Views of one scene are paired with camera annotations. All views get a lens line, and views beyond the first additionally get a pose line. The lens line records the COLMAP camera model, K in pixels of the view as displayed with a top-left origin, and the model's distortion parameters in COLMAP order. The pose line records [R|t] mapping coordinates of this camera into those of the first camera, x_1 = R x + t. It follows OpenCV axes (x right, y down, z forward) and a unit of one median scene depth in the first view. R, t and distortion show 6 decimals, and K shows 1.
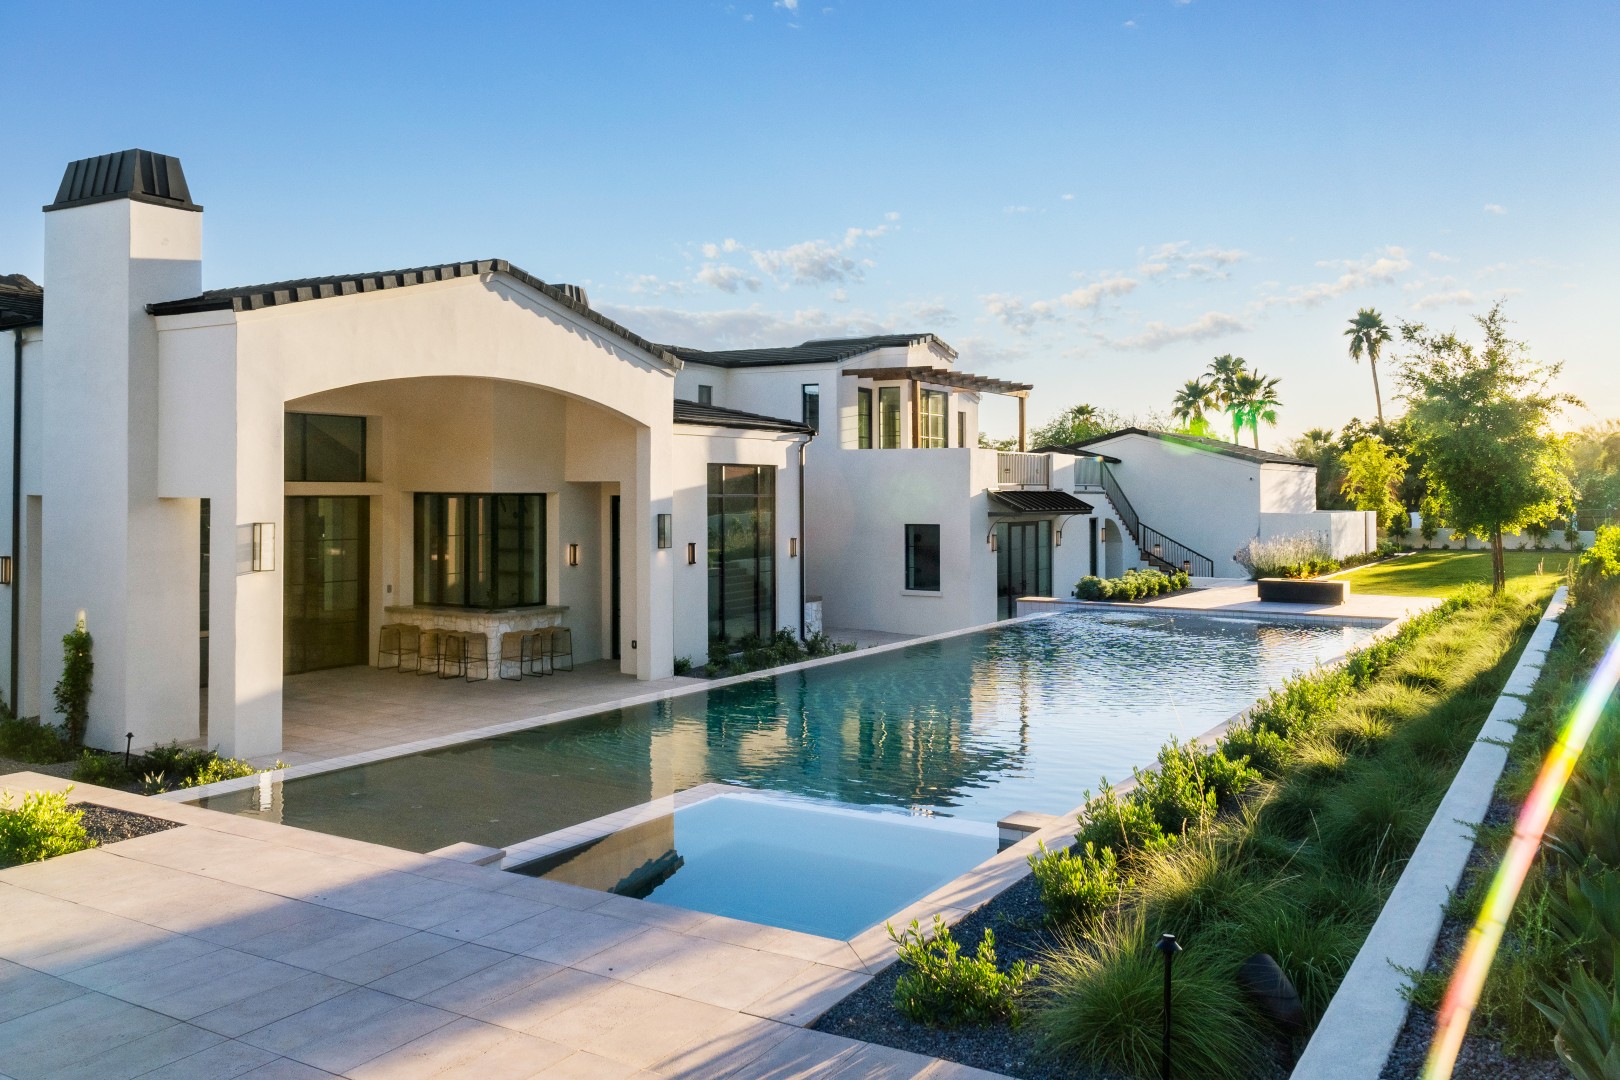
lens RADIAL K [[1324.0, 0, 811.4], [0, 1324.0, 477.7], [0, 0, 1]] dist [-0.005590, -0.006172]
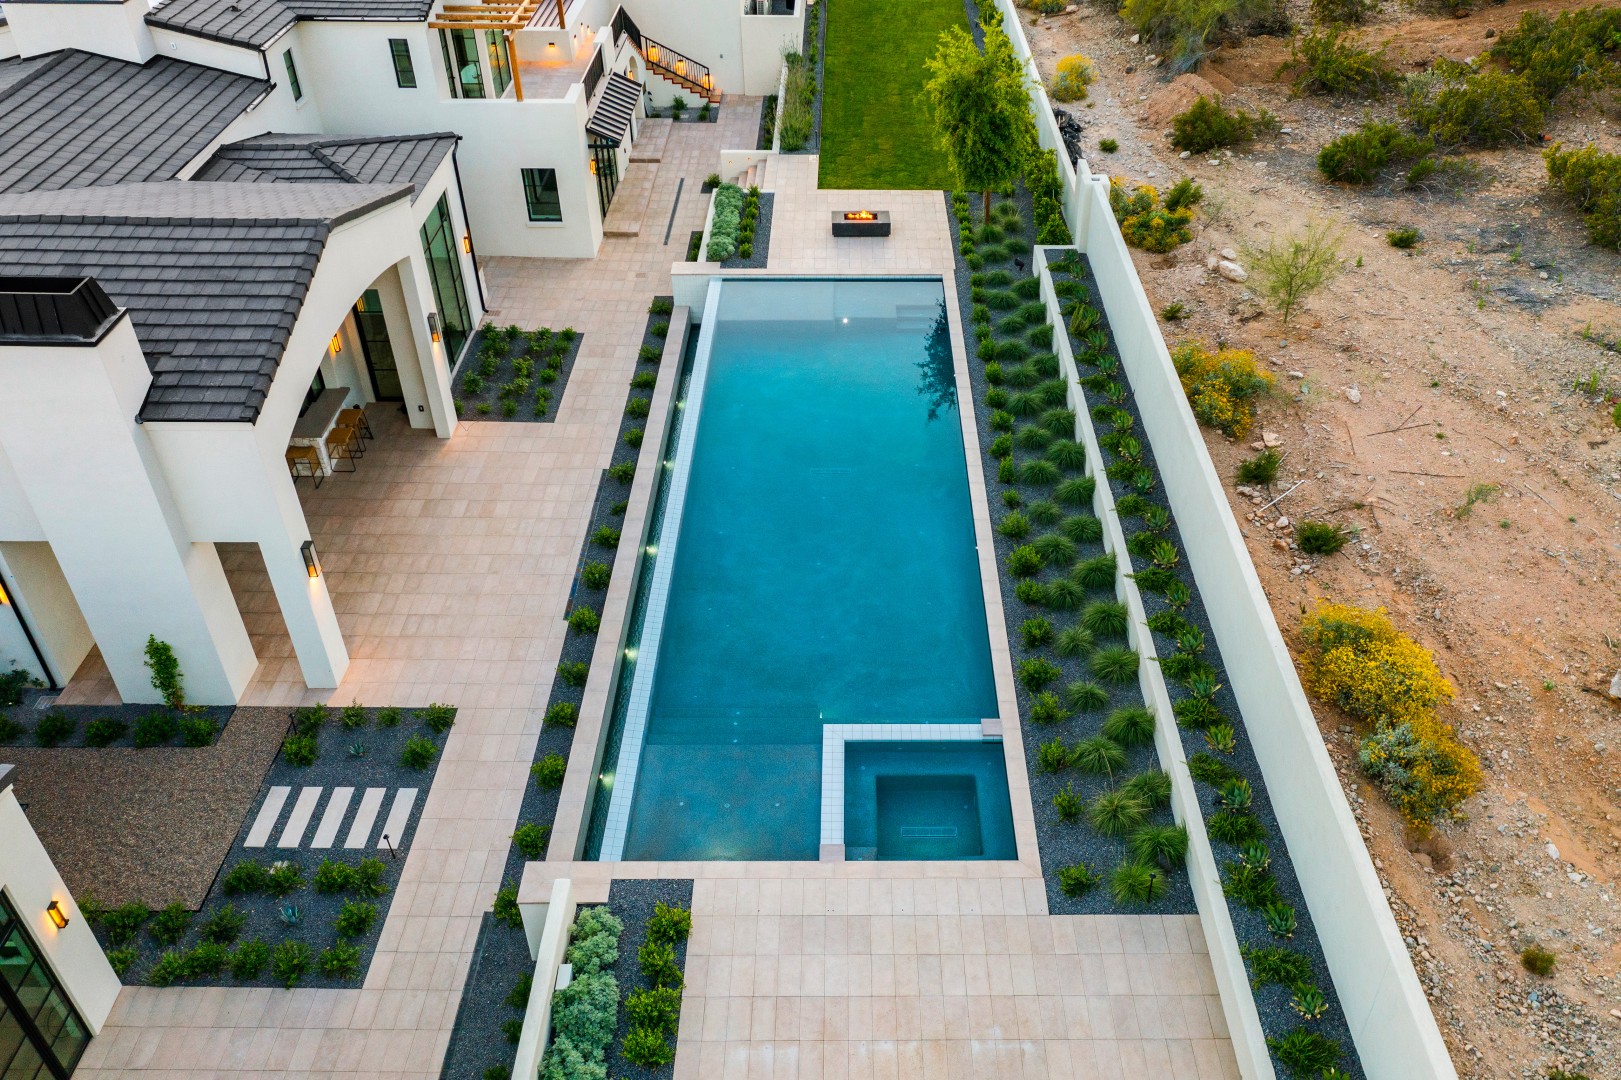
lens RADIAL K [[1308.9, 0, 867.1], [0, 1308.9, 540.5], [0, 0, 1]] dist [-0.001562, 0.003343]
pose [[0.848770, -0.313464, 0.425829, -0.333186], [-0.013789, 0.791935, 0.610449, -0.521334], [-0.528582, -0.524003, 0.667848, -0.110878]]
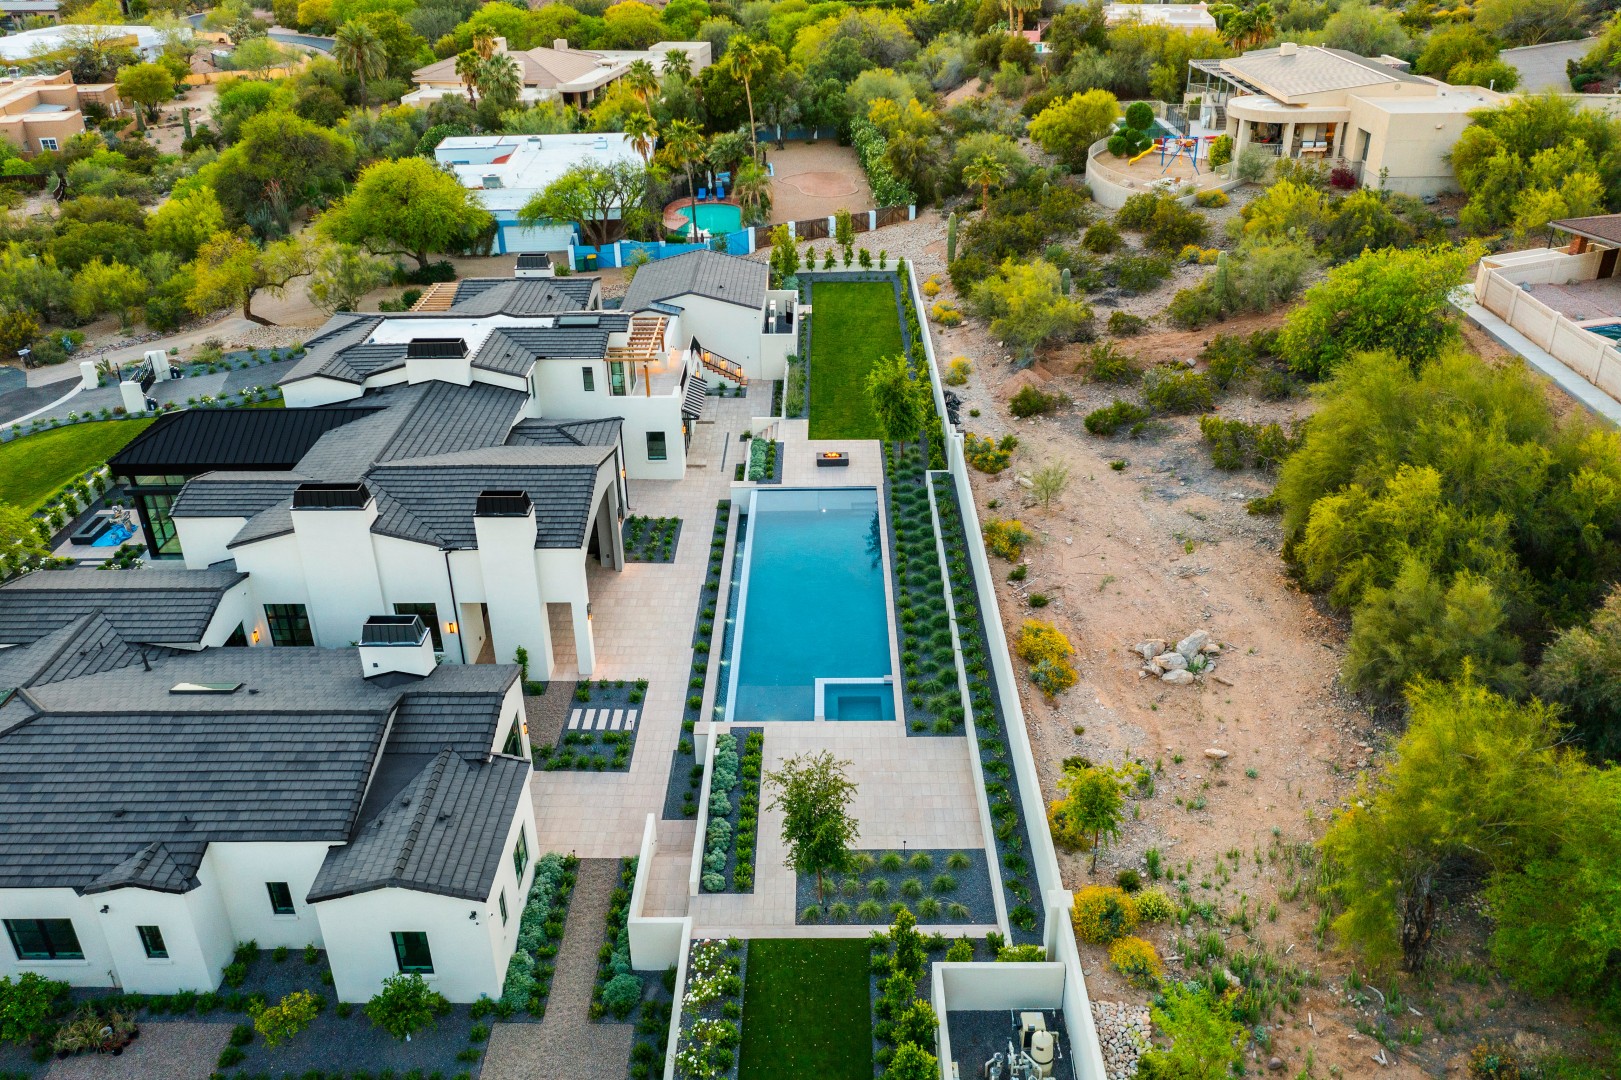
lens RADIAL K [[1292.2, 0, 817.6], [0, 1292.2, 542.2], [0, 0, 1]] dist [-0.003744, -0.001864]
pose [[0.857097, -0.249869, 0.450500, -0.848784], [0.005247, 0.878683, 0.477377, -1.007690], [-0.515128, -0.406794, 0.754428, -0.966450]]
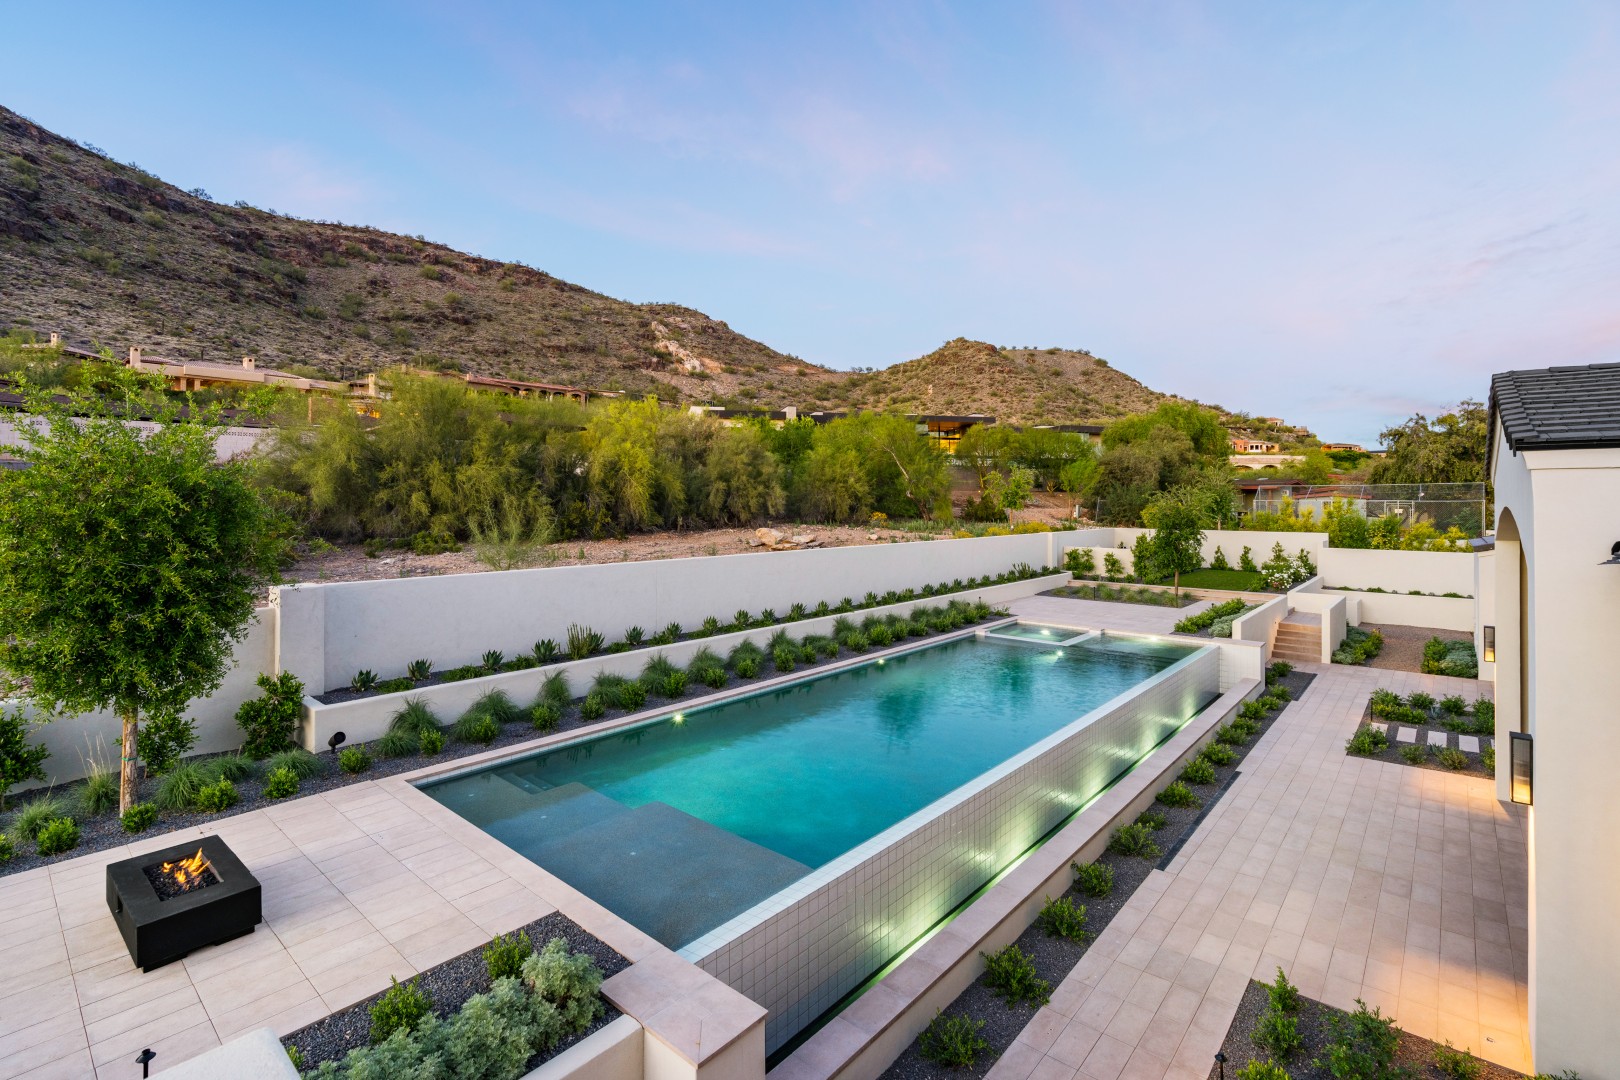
lens RADIAL K [[741.2, 0, 809.1], [0, 741.2, 486.1], [0, 0, 1]] dist [-0.005286, 0.000623]
pose [[-0.985315, 0.002188, 0.170732, 0.110592], [-0.003265, 0.999494, -0.031647, -0.058911], [-0.170715, -0.031740, -0.984809, 1.282768]]
